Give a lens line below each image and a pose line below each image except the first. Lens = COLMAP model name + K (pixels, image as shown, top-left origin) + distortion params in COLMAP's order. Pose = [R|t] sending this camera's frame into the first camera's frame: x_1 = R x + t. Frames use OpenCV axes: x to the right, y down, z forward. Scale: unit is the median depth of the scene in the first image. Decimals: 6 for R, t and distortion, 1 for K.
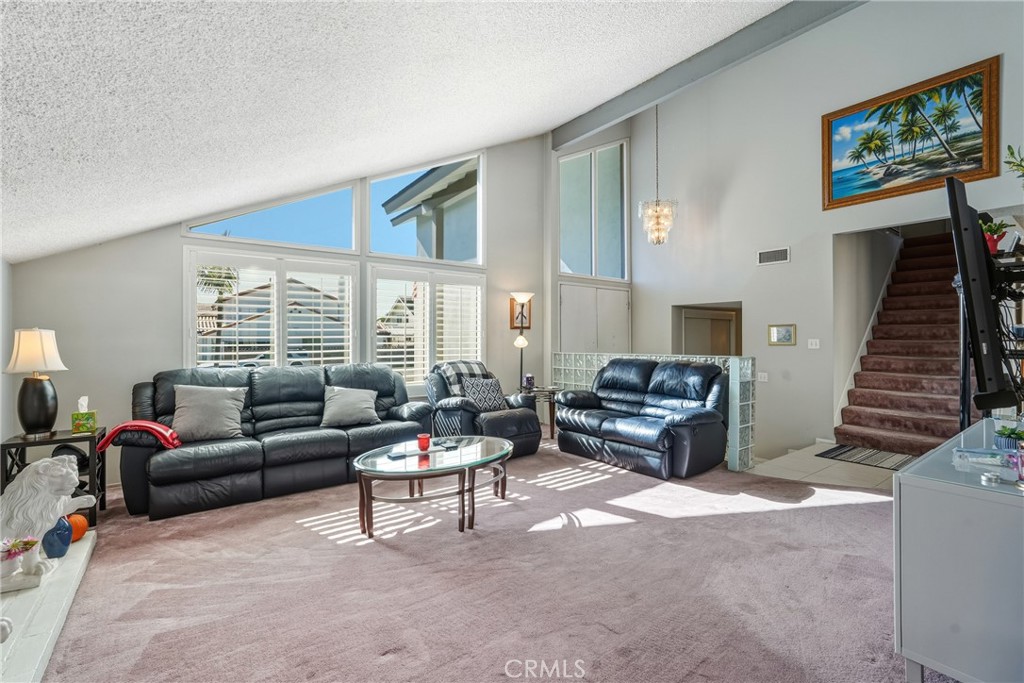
lens RADIAL K [[454.9, 0, 514.3], [0, 454.9, 336.4], [0, 0, 1]] dist [-0.014320, 0.006526]
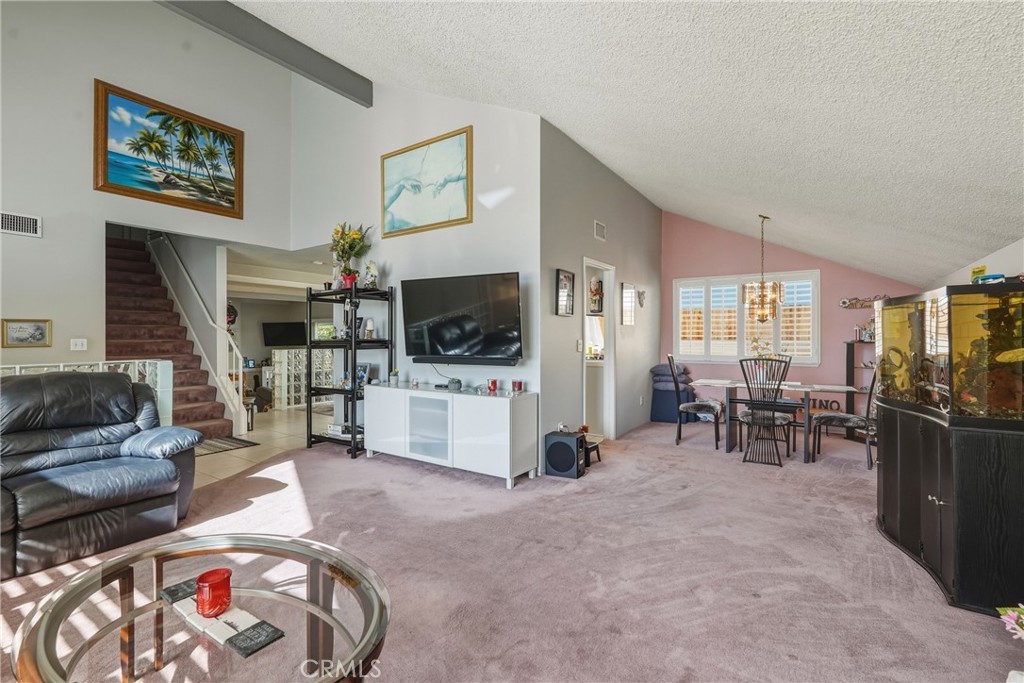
lens RADIAL K [[454.9, 0, 517.0], [0, 454.9, 340.5], [0, 0, 1]] dist [-0.014320, 0.006526]
pose [[-0.325494, -0.005018, 0.945531, -0.447925], [-0.004718, 0.999982, 0.003682, 0.002625], [-0.945532, -0.003262, -0.325512, 0.592502]]
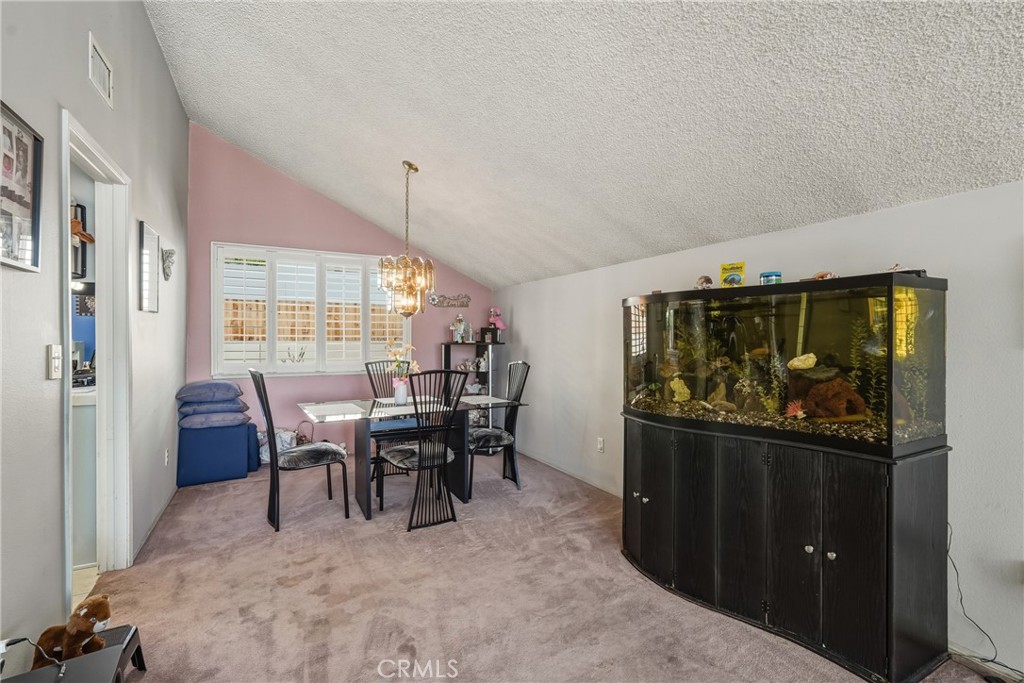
lens RADIAL K [[454.9, 0, 514.1], [0, 454.9, 343.3], [0, 0, 1]] dist [-0.014320, 0.006526]
pose [[-0.987841, -0.006047, 0.155347, 0.052107], [-0.005456, 0.999976, 0.004229, 0.000389], [-0.155369, 0.003330, -0.987851, 0.420993]]
